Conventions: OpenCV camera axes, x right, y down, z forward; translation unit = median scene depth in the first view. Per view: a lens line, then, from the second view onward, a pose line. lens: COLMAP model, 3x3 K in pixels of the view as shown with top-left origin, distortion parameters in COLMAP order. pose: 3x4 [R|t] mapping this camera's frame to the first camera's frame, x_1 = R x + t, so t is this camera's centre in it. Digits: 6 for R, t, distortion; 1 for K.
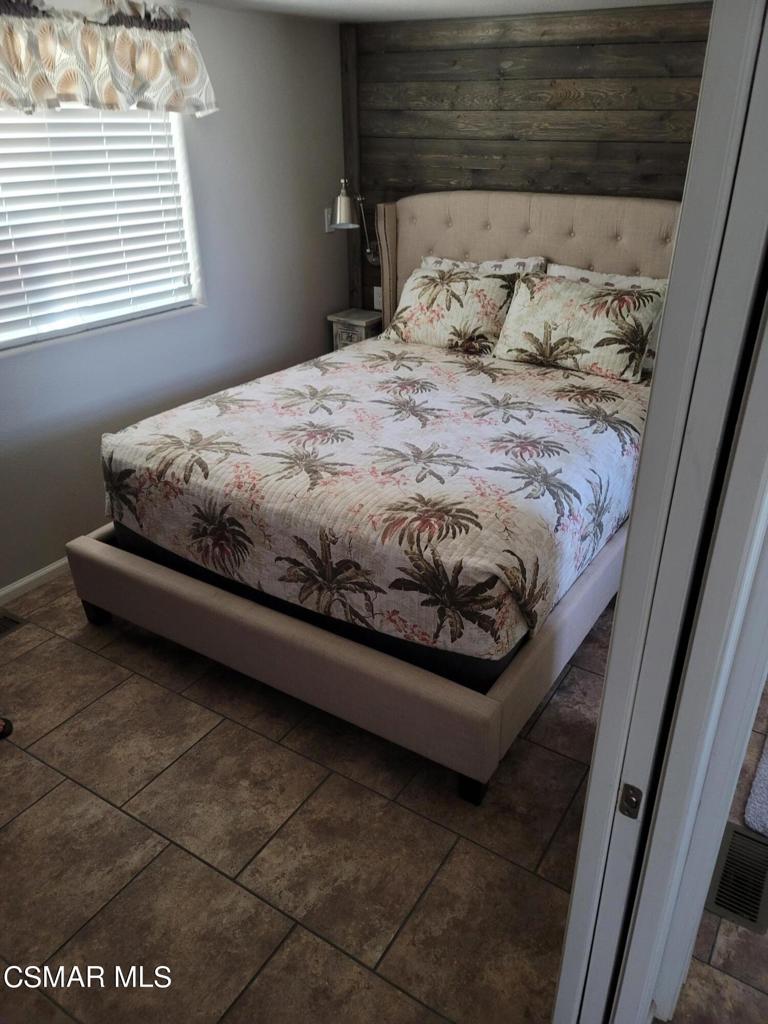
lens RADIAL K [[756.6, 0, 385.9], [0, 756.6, 510.3], [0, 0, 1]] dist [0.080248, -0.061616]
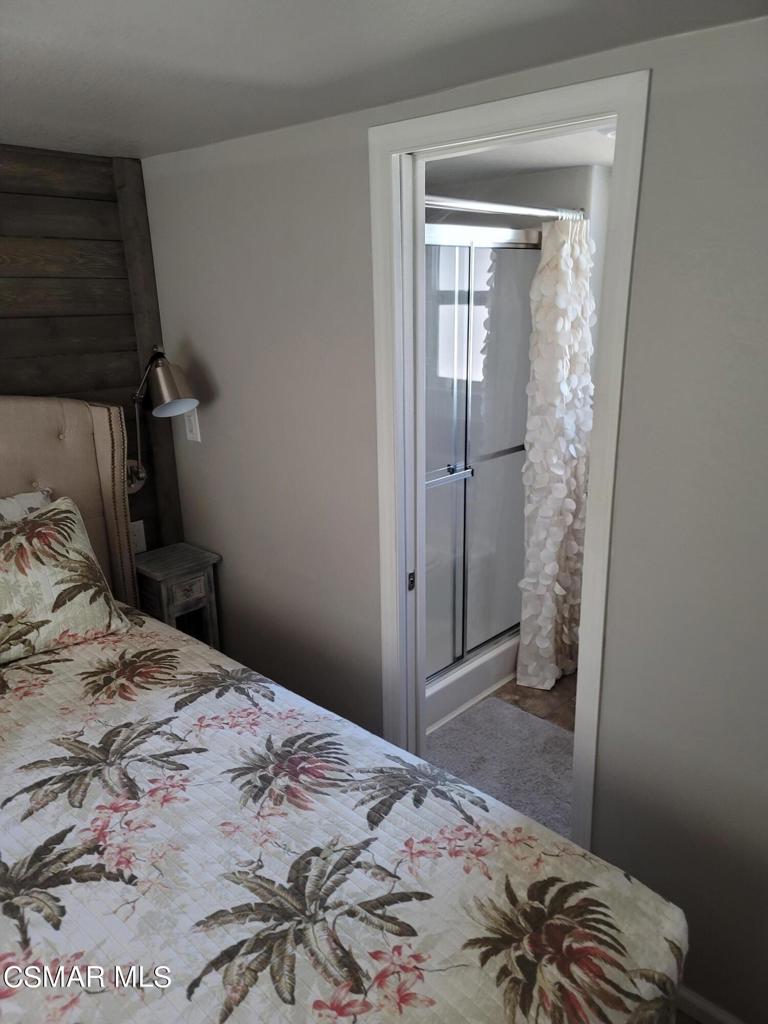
lens RADIAL K [[756.6, 0, 388.2], [0, 756.6, 505.6], [0, 0, 1]] dist [0.080248, -0.061616]
pose [[0.194222, -0.281813, 0.939606, -0.290761], [0.467553, 0.868641, 0.163883, -0.302436], [-0.862364, 0.407486, 0.300472, 0.600306]]
